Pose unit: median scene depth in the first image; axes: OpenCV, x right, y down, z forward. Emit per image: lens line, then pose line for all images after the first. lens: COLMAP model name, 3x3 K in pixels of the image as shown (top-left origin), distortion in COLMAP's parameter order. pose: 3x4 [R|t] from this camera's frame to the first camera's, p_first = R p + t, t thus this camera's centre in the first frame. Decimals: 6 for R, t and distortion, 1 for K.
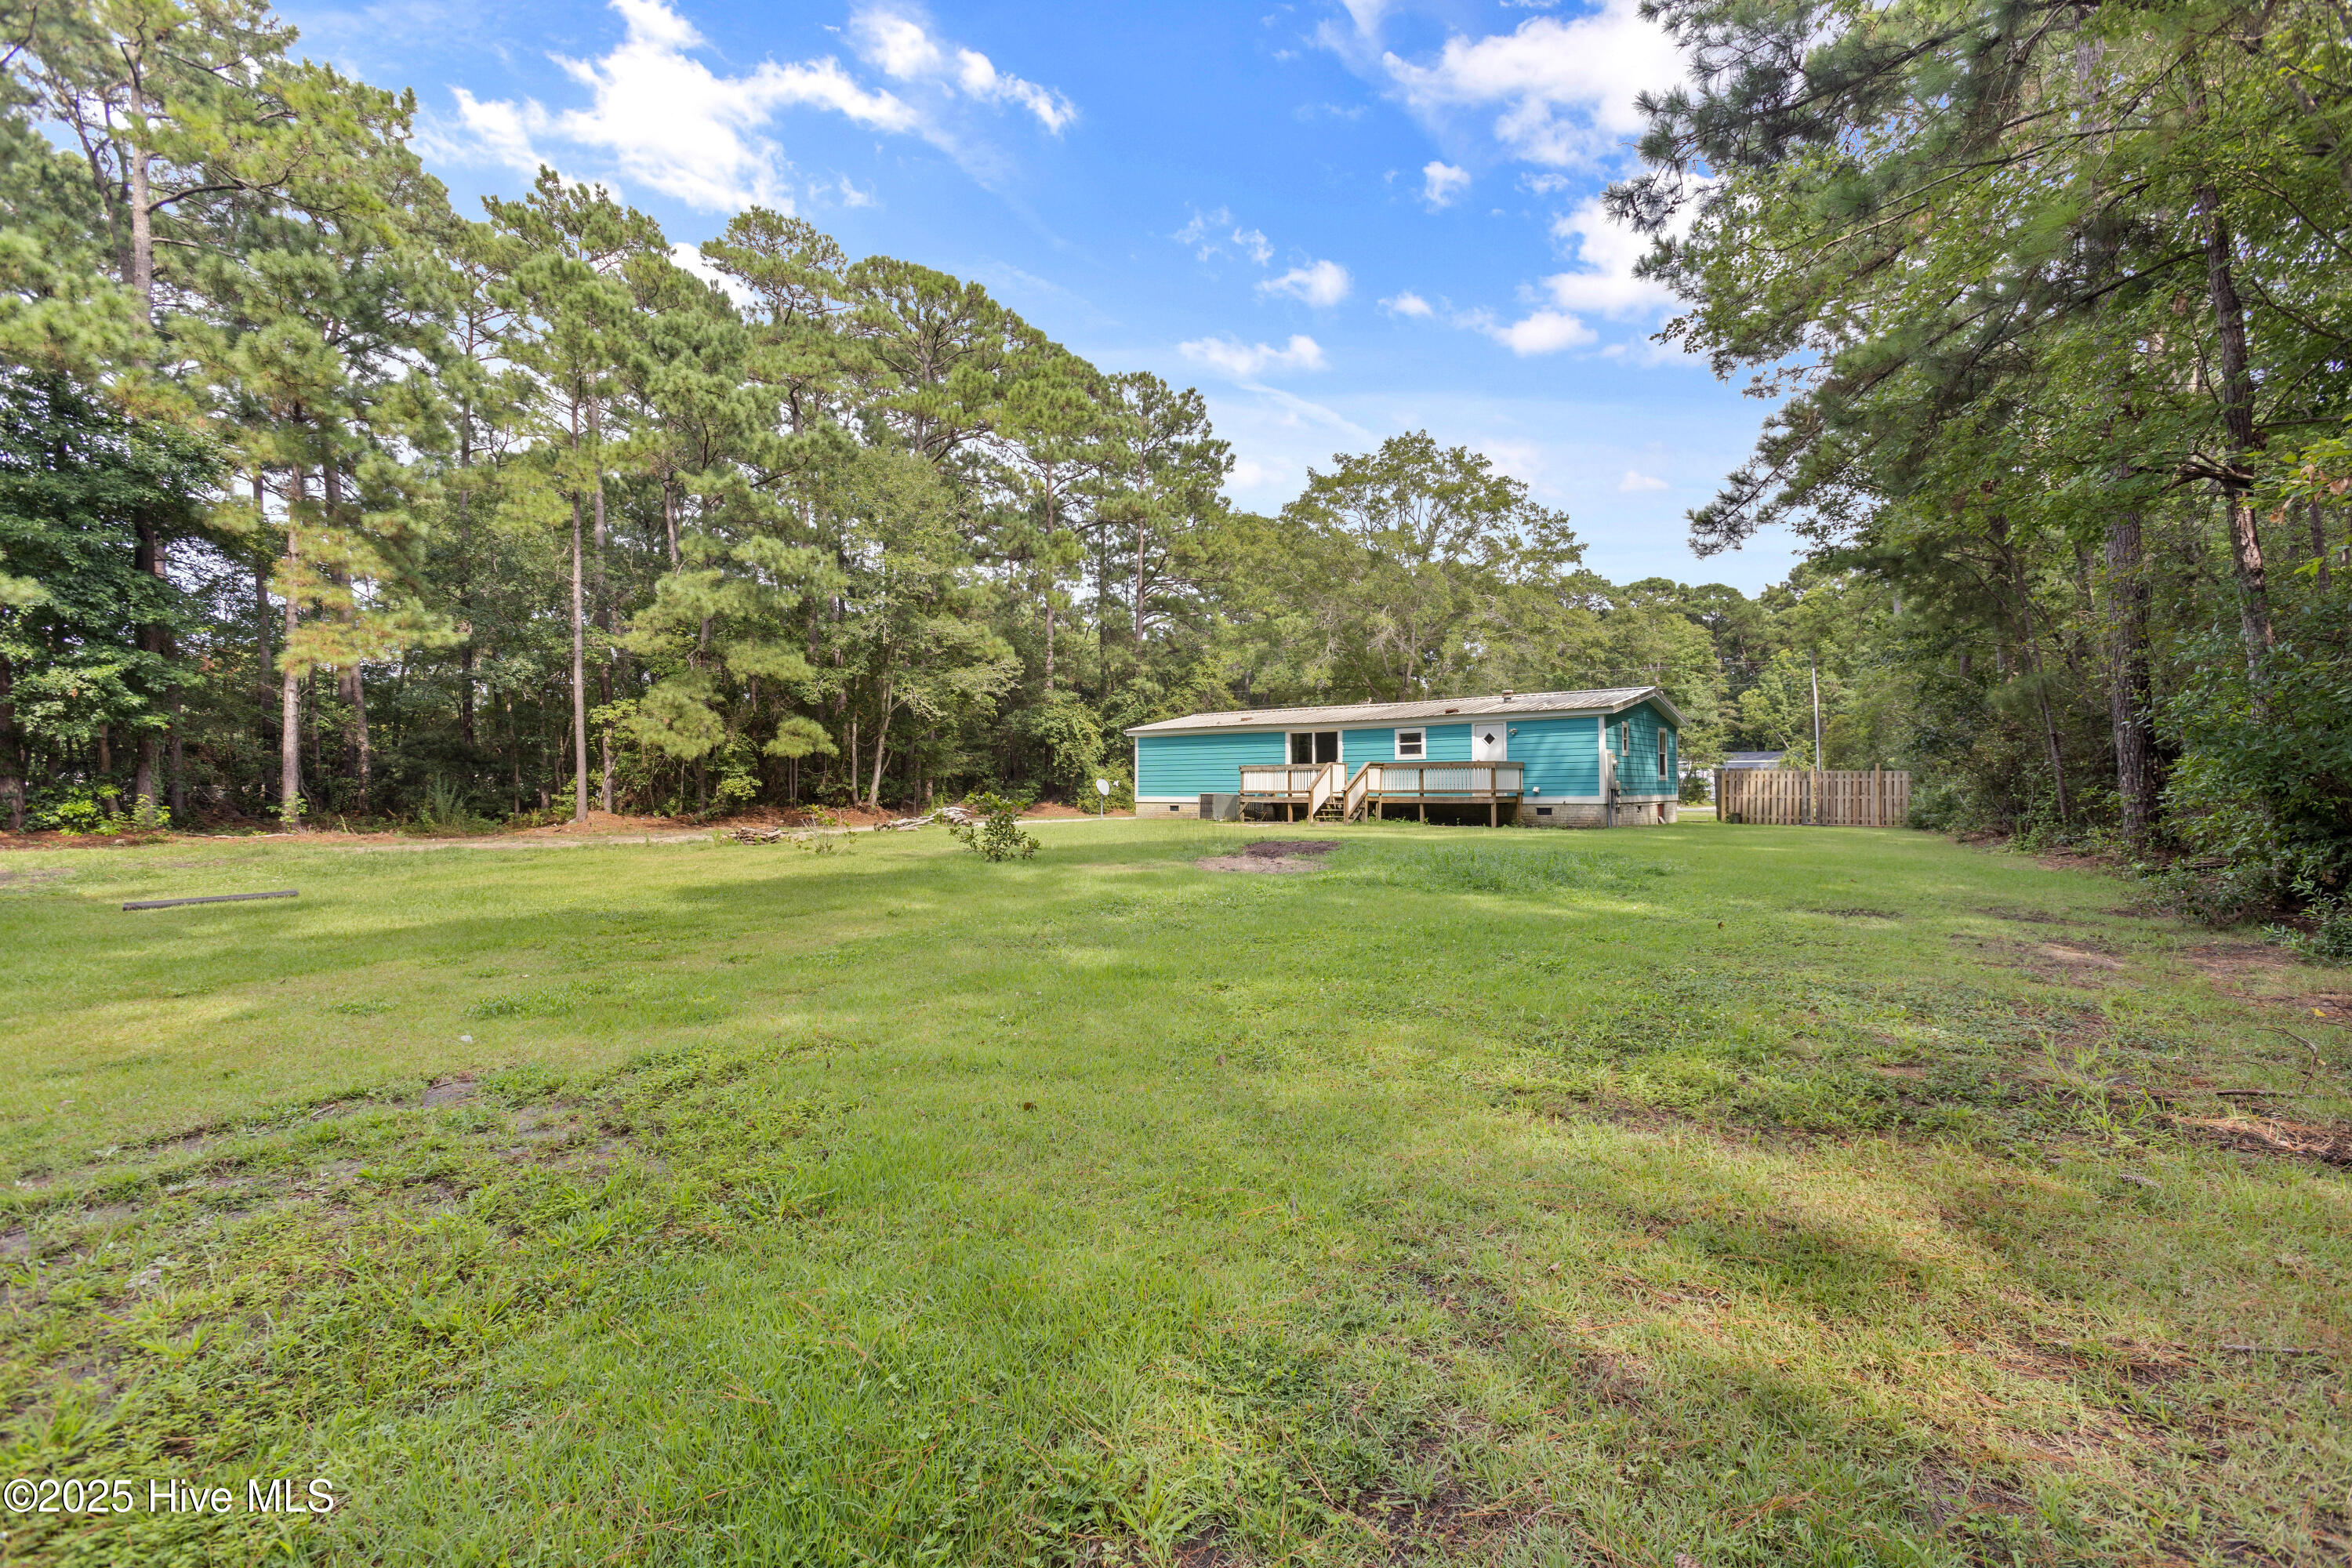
lens RADIAL K [[1046.3, 0, 1172.4], [0, 1046.3, 788.6], [0, 0, 1]] dist [0.001920, 0.000145]
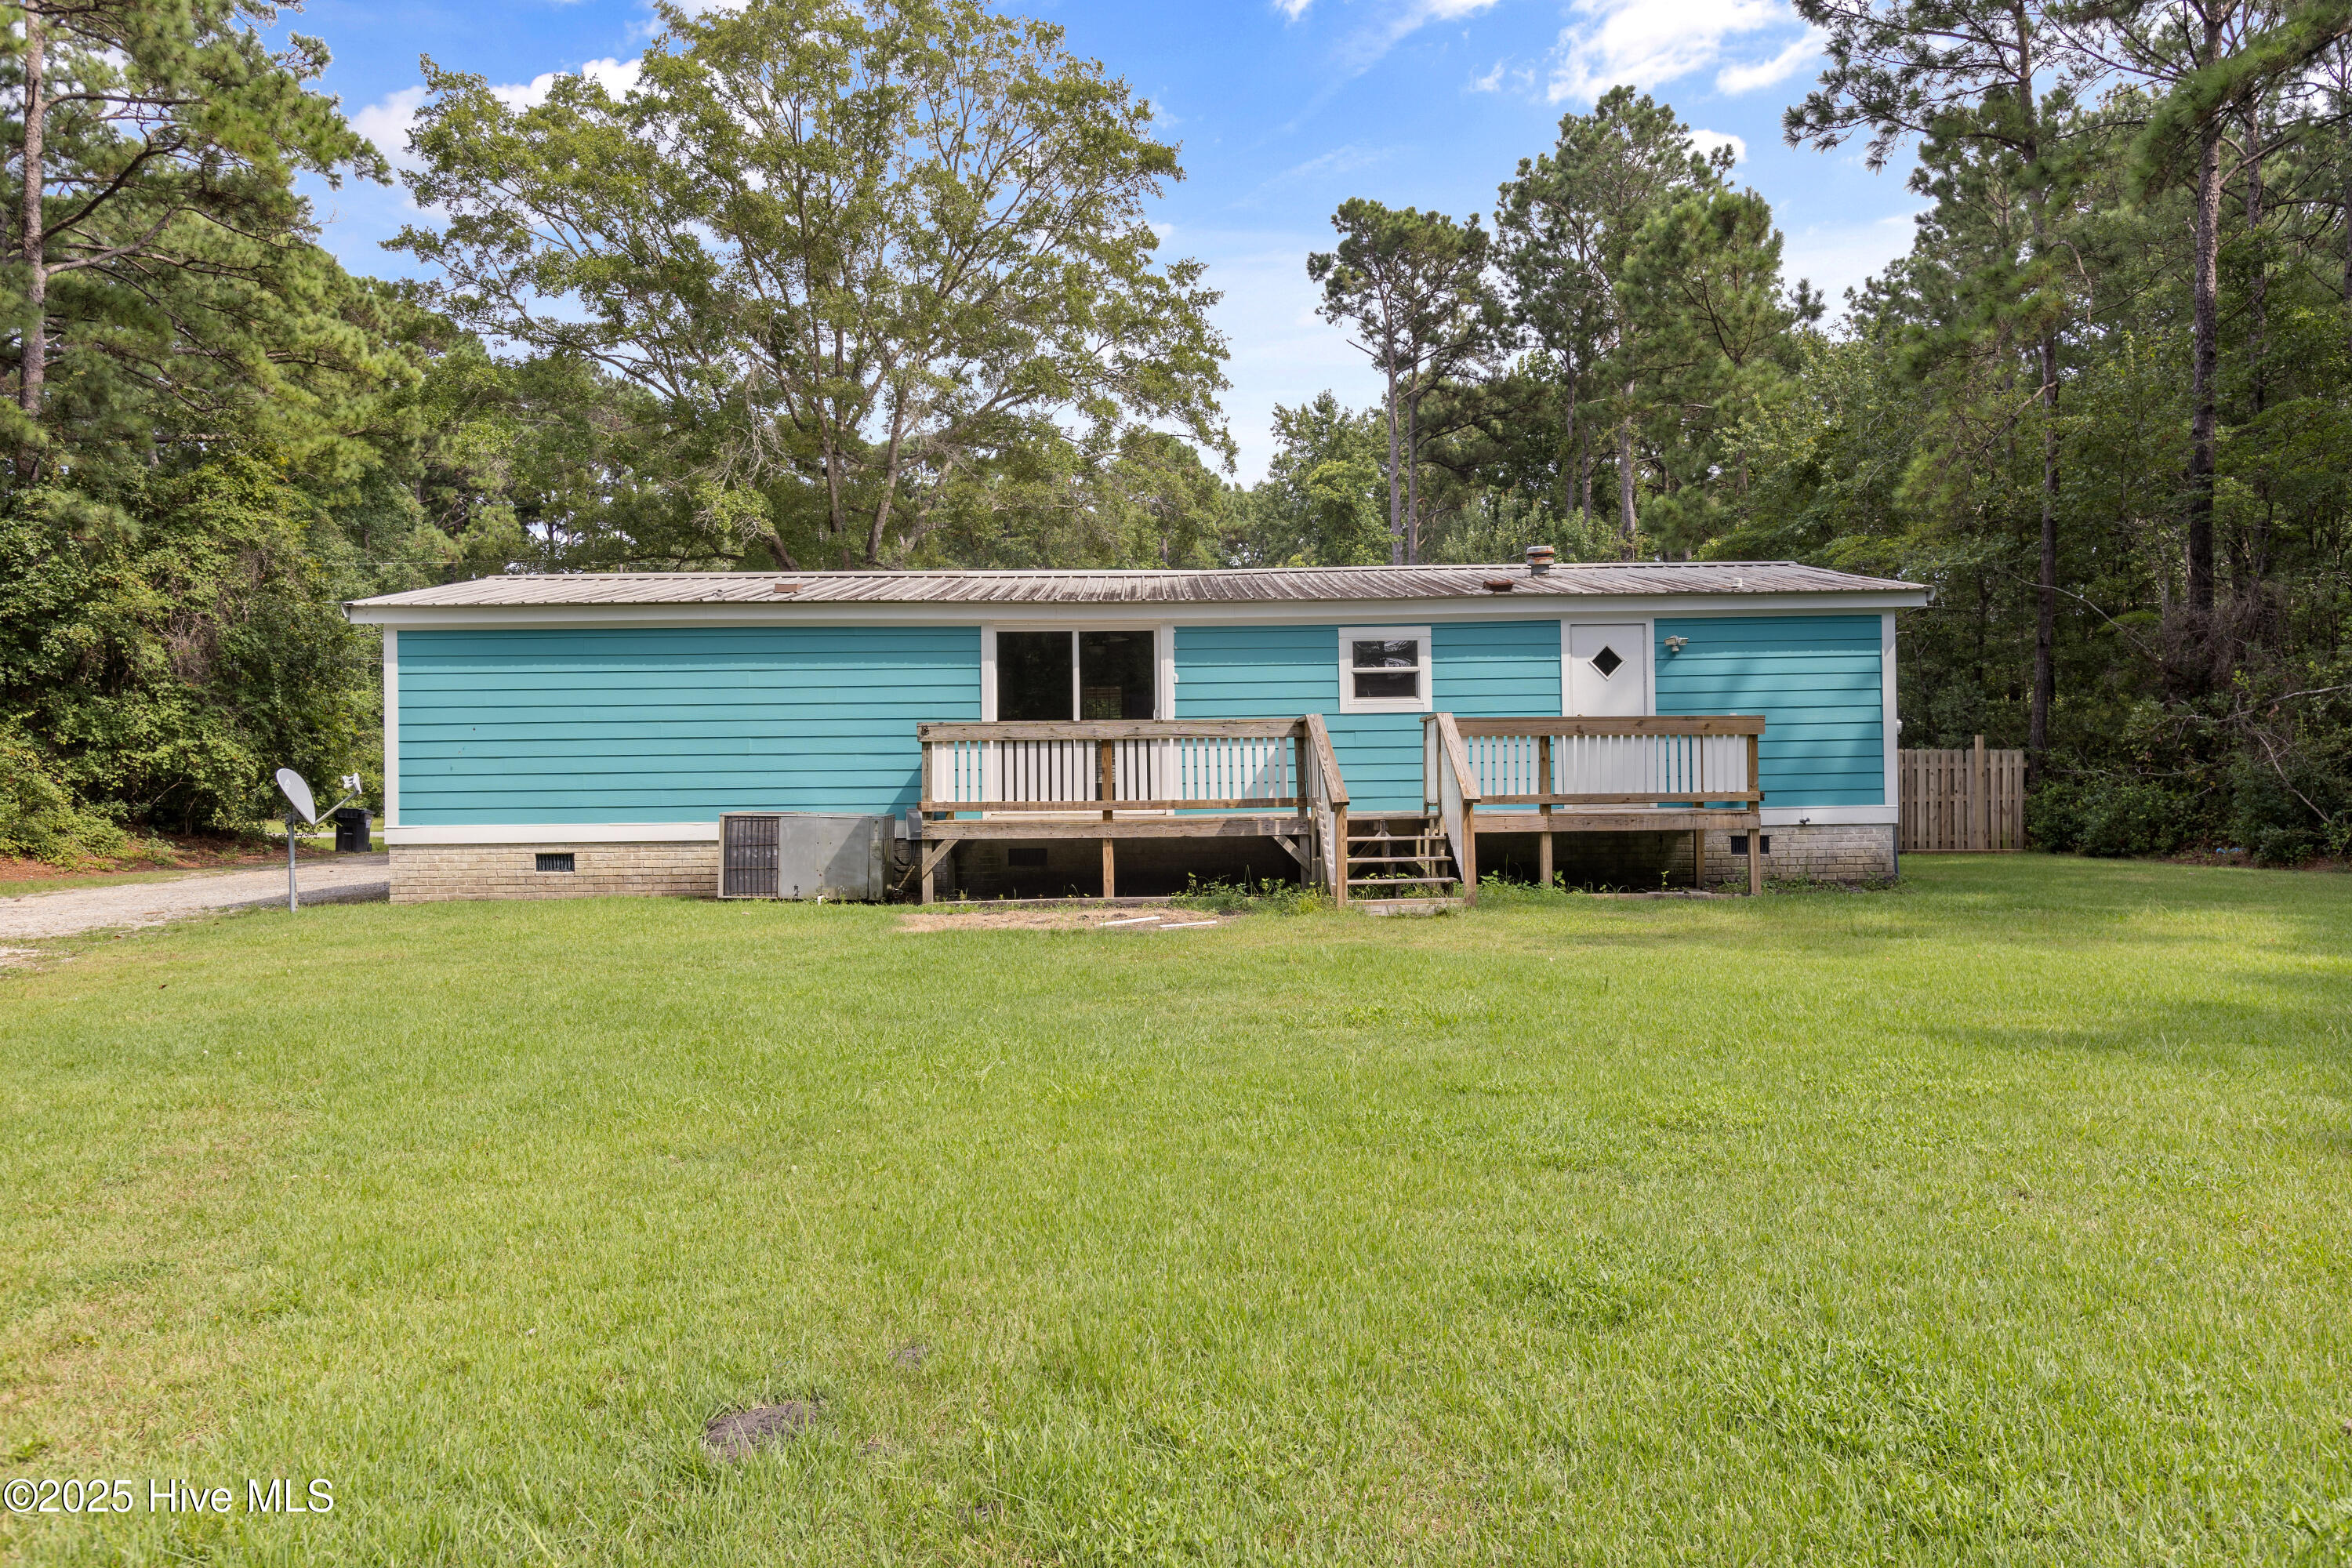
lens RADIAL K [[1727.4, 0, 1177.5], [0, 1727.4, 781.1], [0, 0, 1]] dist [-0.010883, -0.002067]
pose [[0.774250, -0.007415, 0.632837, -0.214241], [0.008511, 0.999963, 0.001304, -0.004980], [-0.632823, 0.004376, 0.774284, 0.573309]]
